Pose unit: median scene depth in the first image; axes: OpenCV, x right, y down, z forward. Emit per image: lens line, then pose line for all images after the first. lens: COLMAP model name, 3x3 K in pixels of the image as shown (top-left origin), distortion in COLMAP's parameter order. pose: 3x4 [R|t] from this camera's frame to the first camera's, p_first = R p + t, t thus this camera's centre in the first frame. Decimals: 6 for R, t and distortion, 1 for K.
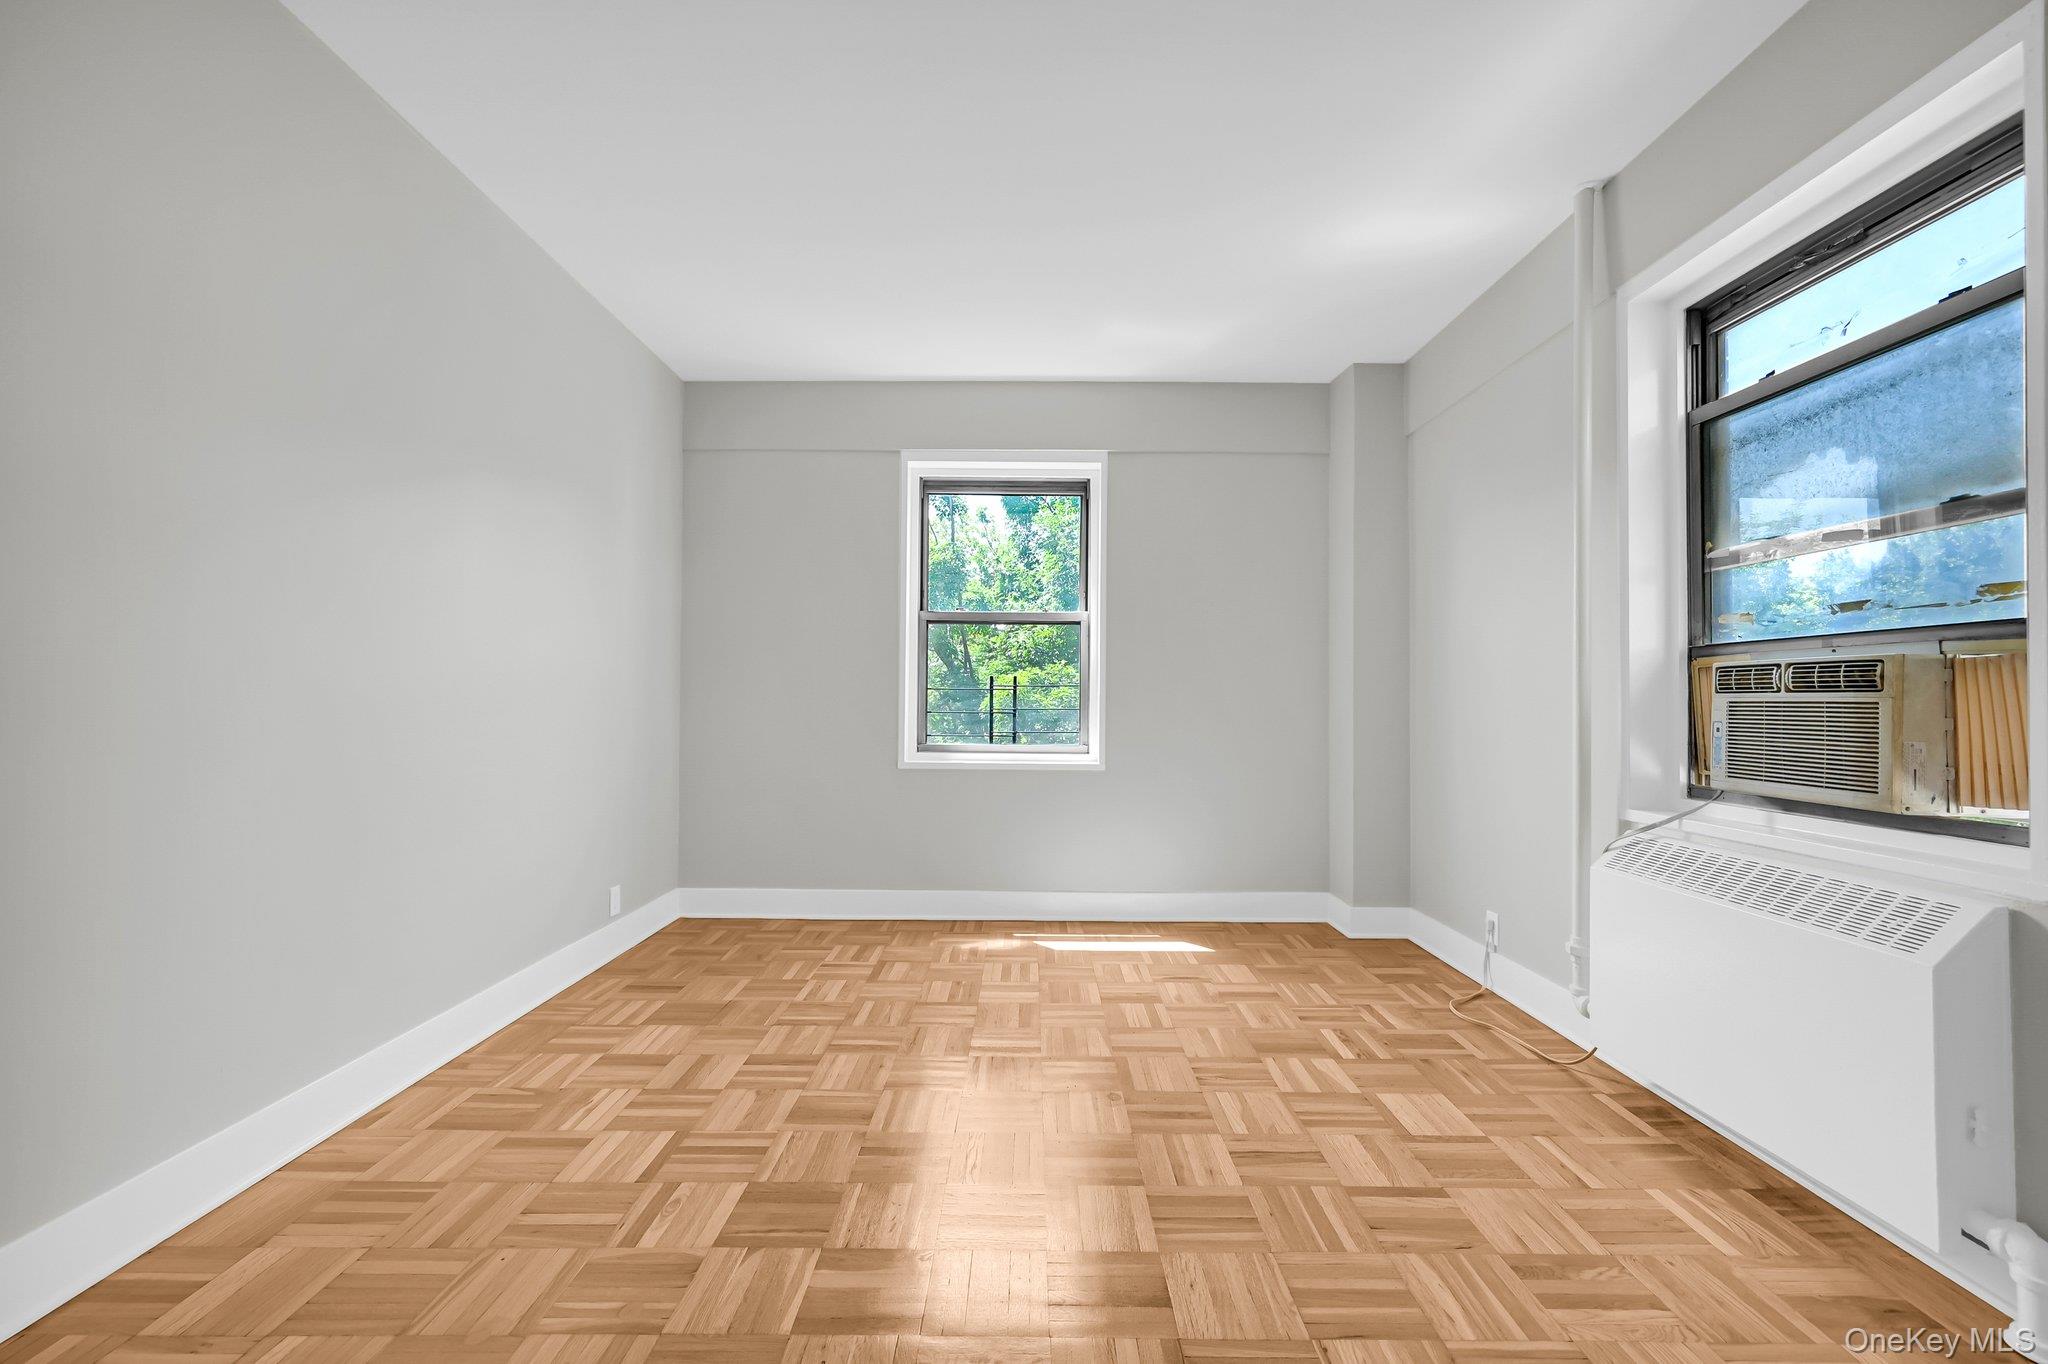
lens RADIAL K [[944.2, 0, 1024.0], [0, 944.2, 682.0], [0, 0, 1]] dist [0.003530, 0.000290]
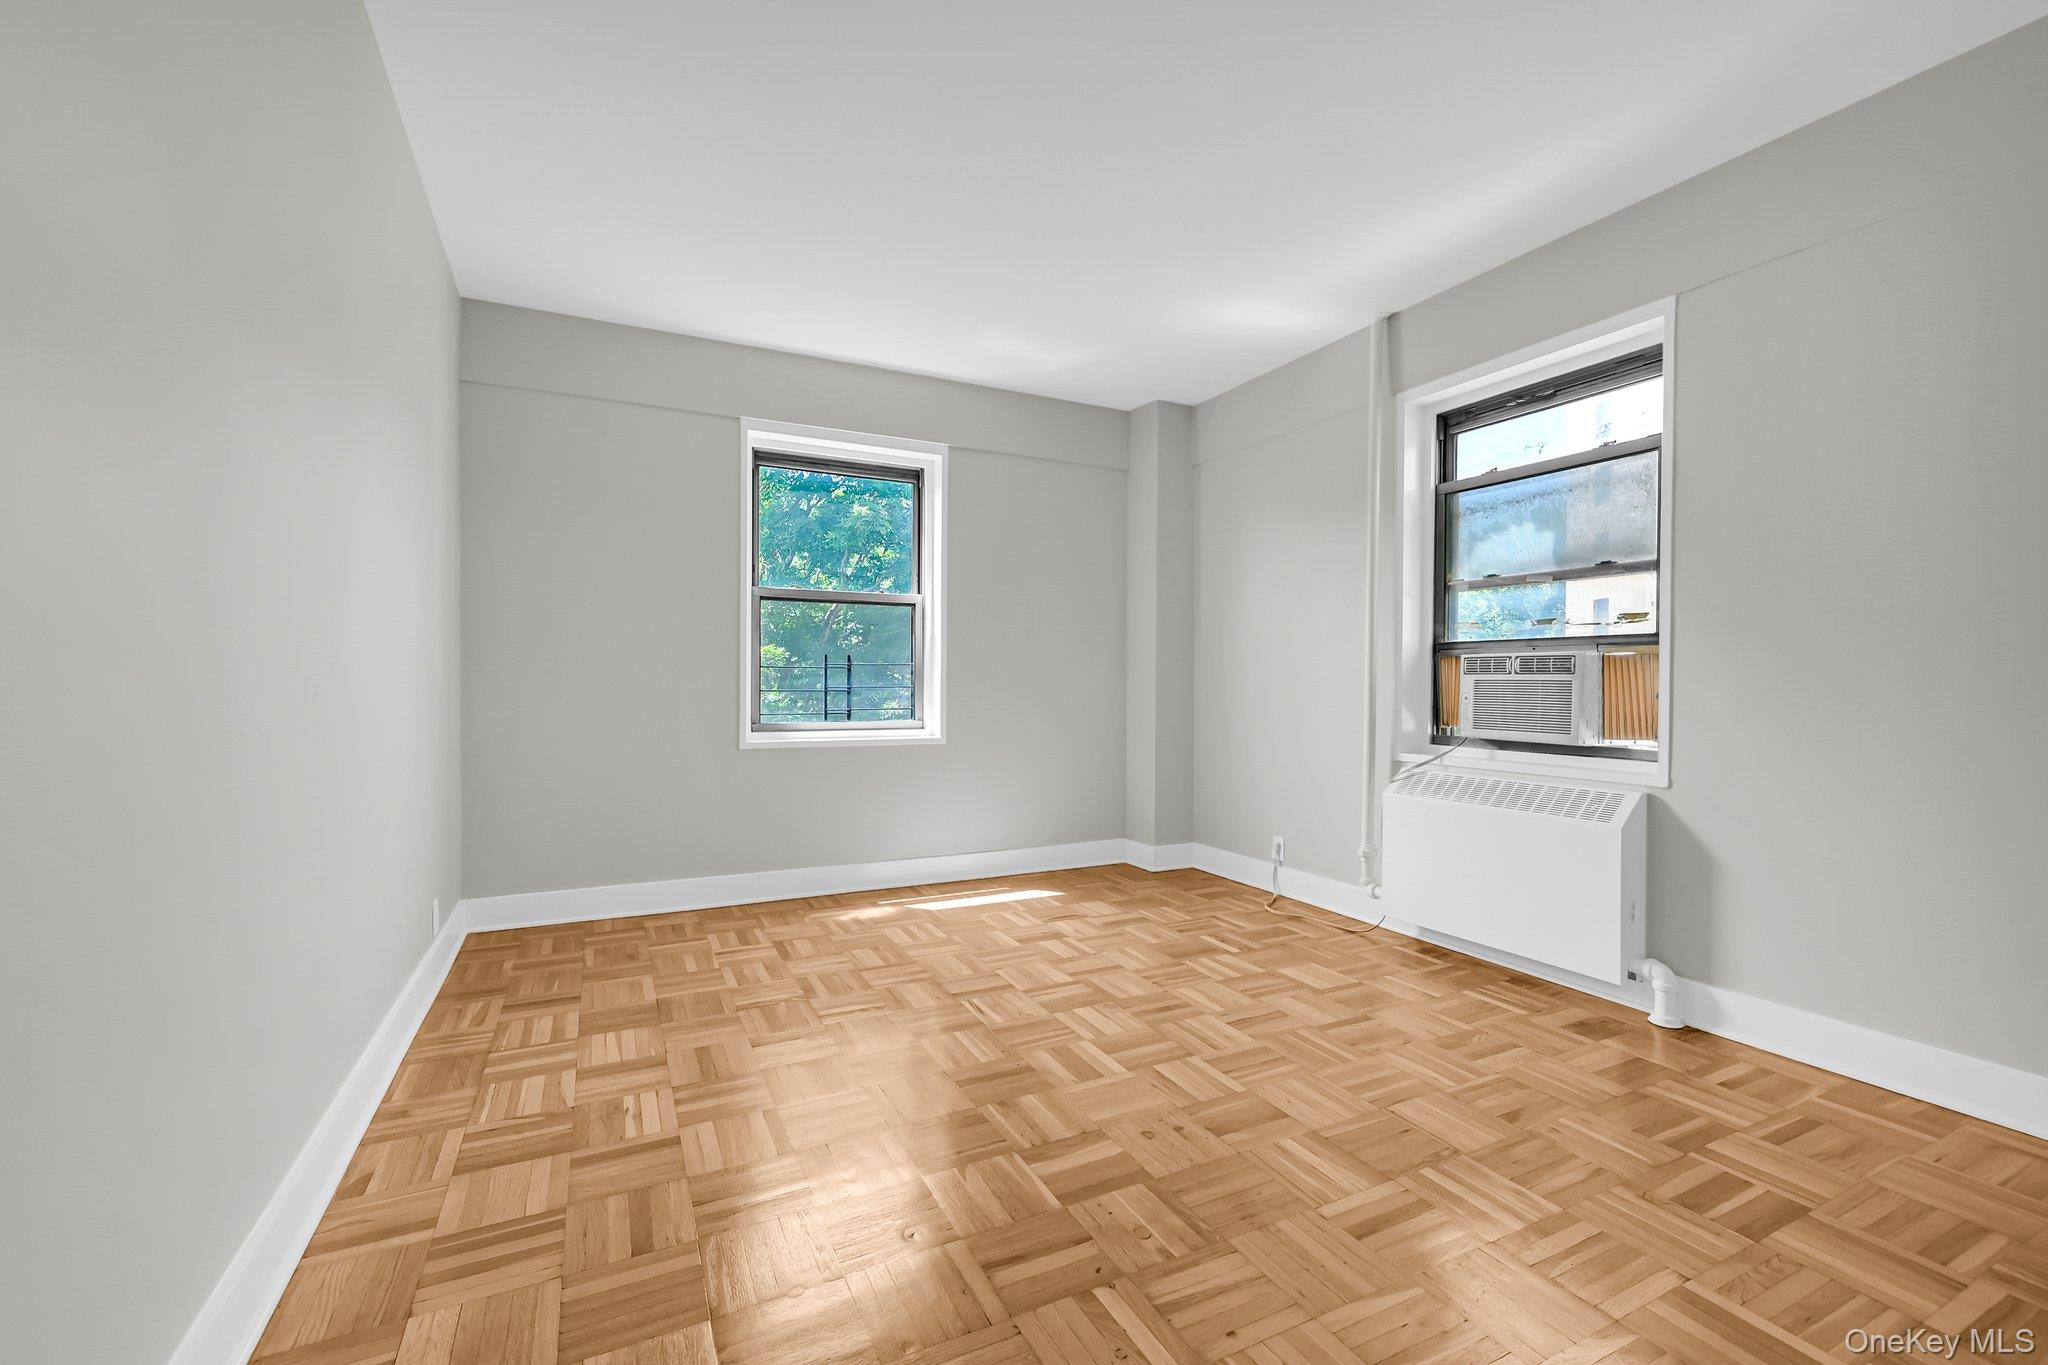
lens RADIAL K [[921.2, 0, 1126.7], [0, 921.2, 690.8], [0, 0, 1]] dist [0.000842, 0.000072]
pose [[0.866422, -0.007549, 0.499256, -0.443677], [-0.009597, 0.999449, 0.031768, -0.003285], [-0.499221, -0.032315, 0.865872, -0.020392]]
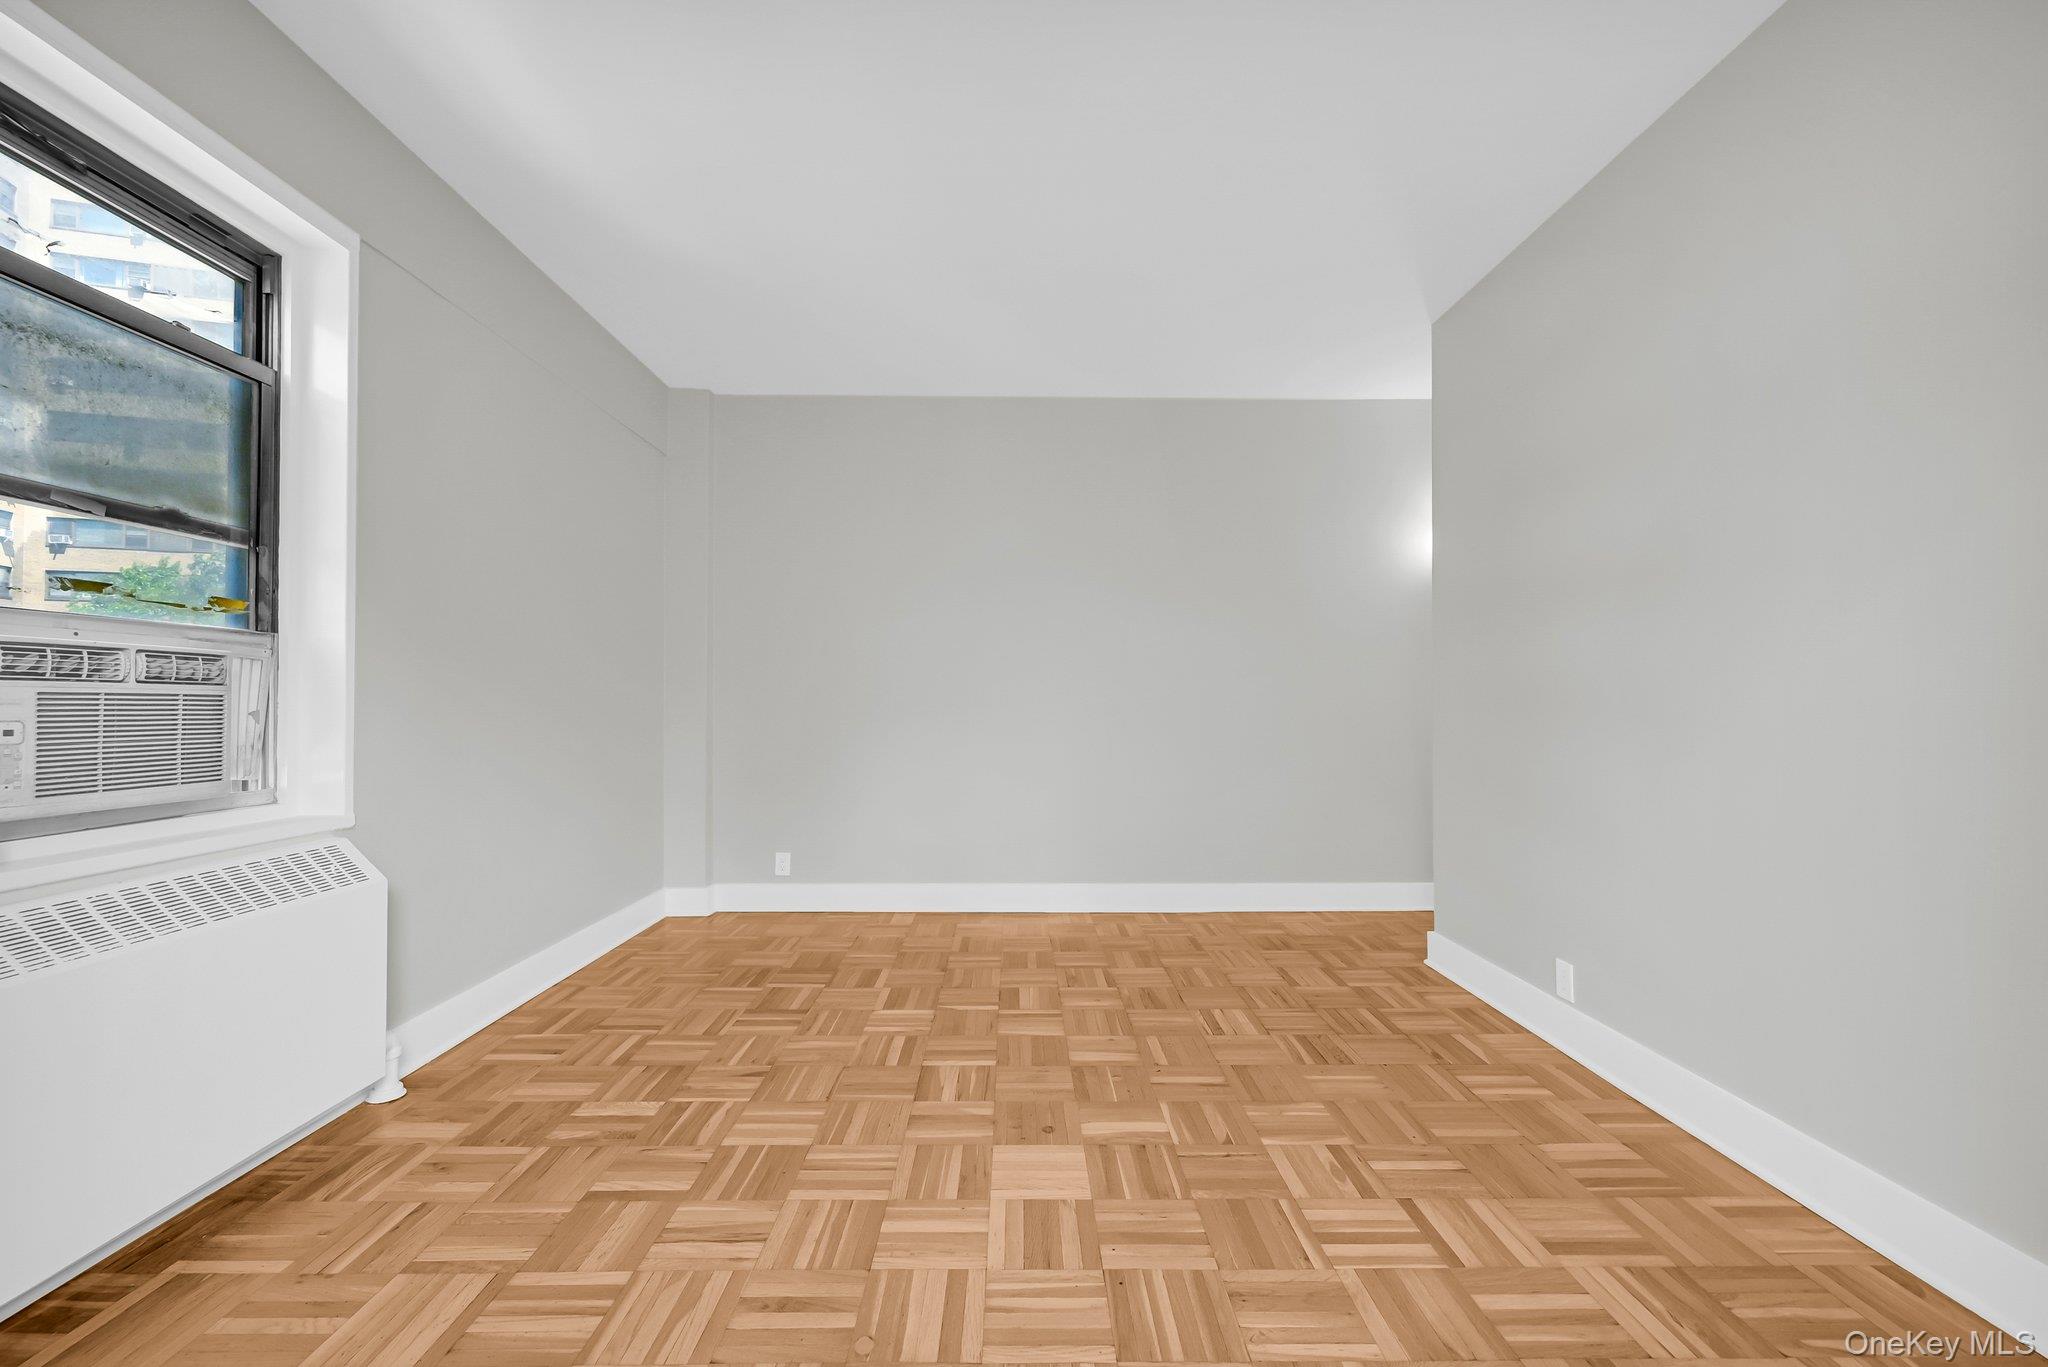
lens RADIAL K [[944.2, 0, 1024.0], [0, 944.2, 683.5], [0, 0, 1]] dist [0.003530, 0.000290]
pose [[-0.999907, -0.008974, -0.010306, 0.001059], [-0.008513, 0.999001, -0.043862, 0.034926], [0.010689, -0.043771, -0.998984, 1.527366]]
